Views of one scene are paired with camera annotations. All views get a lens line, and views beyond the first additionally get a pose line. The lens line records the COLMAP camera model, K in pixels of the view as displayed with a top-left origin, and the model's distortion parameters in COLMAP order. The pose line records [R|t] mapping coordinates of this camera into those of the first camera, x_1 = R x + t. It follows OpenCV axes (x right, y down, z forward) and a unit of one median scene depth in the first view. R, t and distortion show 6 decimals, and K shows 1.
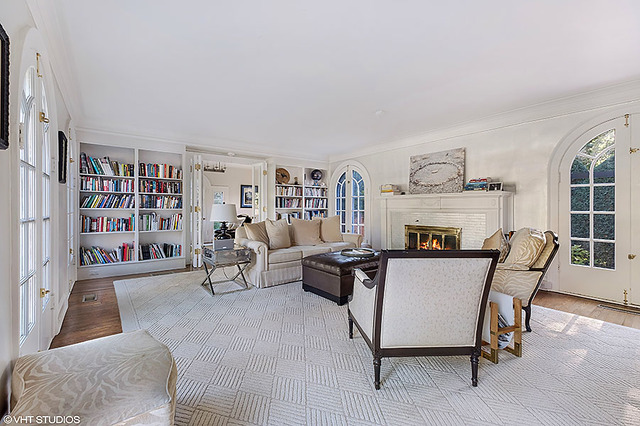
lens RADIAL K [[277.7, 0, 318.5], [0, 277.7, 209.3], [0, 0, 1]] dist [0.014818, 0.000181]
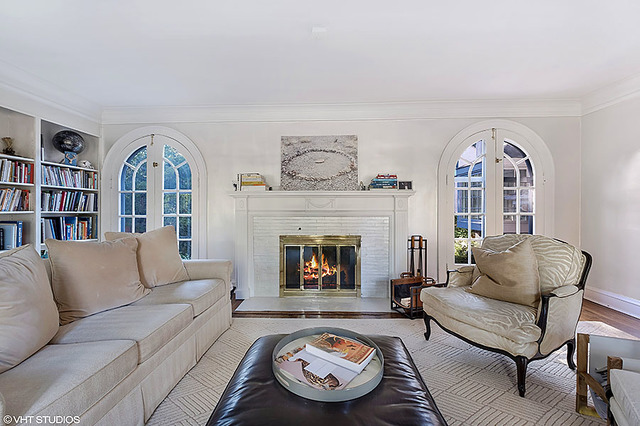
lens RADIAL K [[277.7, 0, 322.2], [0, 277.7, 208.8], [0, 0, 1]] dist [0.014818, 0.000181]
pose [[0.641468, -0.002453, 0.767146, -0.131284], [0.006815, 0.999974, -0.002500, -0.005995], [-0.767120, 0.006832, 0.641467, 0.462862]]
